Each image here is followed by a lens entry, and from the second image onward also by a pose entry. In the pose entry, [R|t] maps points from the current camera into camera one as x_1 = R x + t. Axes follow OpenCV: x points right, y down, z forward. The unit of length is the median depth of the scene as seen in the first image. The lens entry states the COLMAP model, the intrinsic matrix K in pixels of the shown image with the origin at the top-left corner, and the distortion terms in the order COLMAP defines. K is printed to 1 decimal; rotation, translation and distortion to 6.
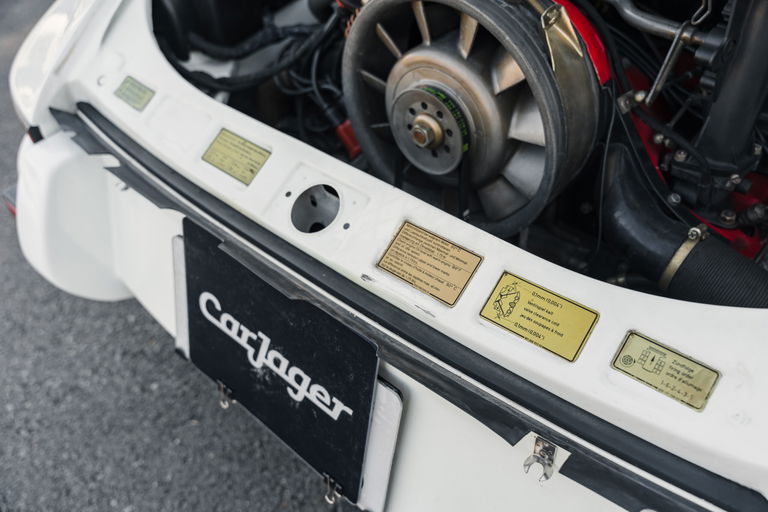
lens RADIAL K [[687.5, 0, 384.0], [0, 687.5, 256.0], [0, 0, 1]] dist [-0.002313, 0.002972]
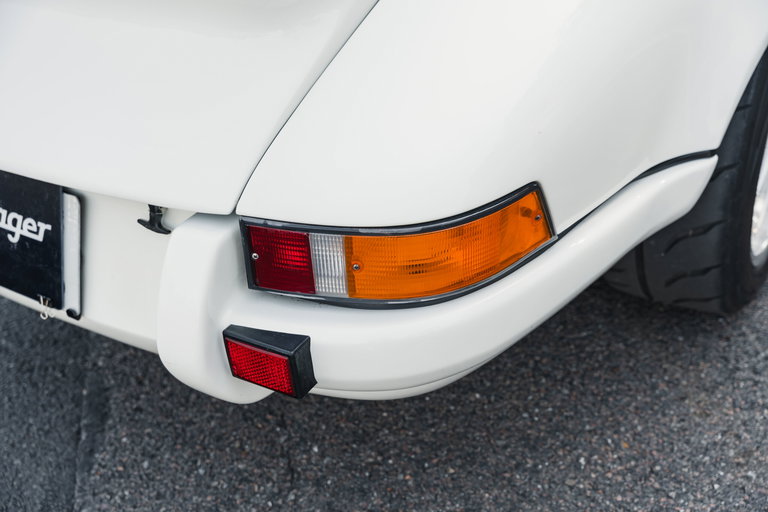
lens RADIAL K [[912.5, 0, 384.0], [0, 912.5, 256.0], [0, 0, 1]] dist [0.005985, 0.022201]
pose [[0.982164, -0.077073, 0.171507, 0.276879], [0.111293, 0.973481, -0.199872, 0.674722], [-0.151554, 0.215394, 0.964695, -0.848153]]
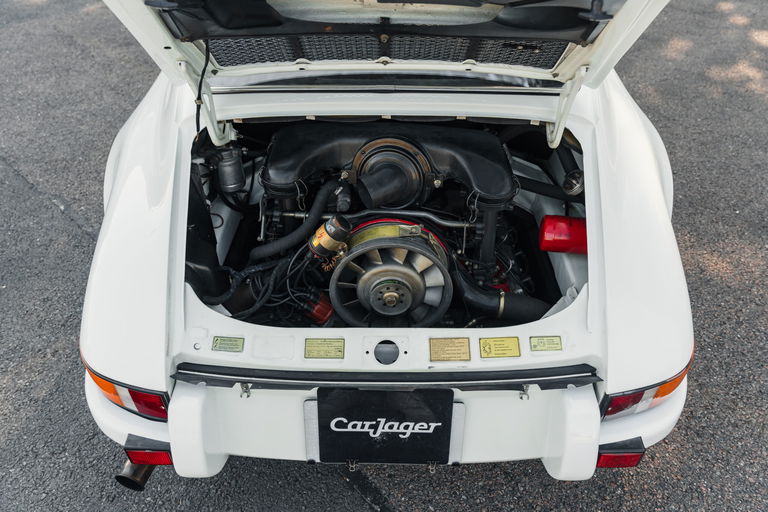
lens RADIAL K [[561.0, 0, 384.0], [0, 561.0, 256.0], [0, 0, 1]] dist [-0.003019, -0.005484]
pose [[0.742141, -0.365614, 0.561741, -0.943332], [0.413888, 0.909217, 0.044966, -0.407754], [-0.527185, 0.199127, 0.826090, -0.516387]]
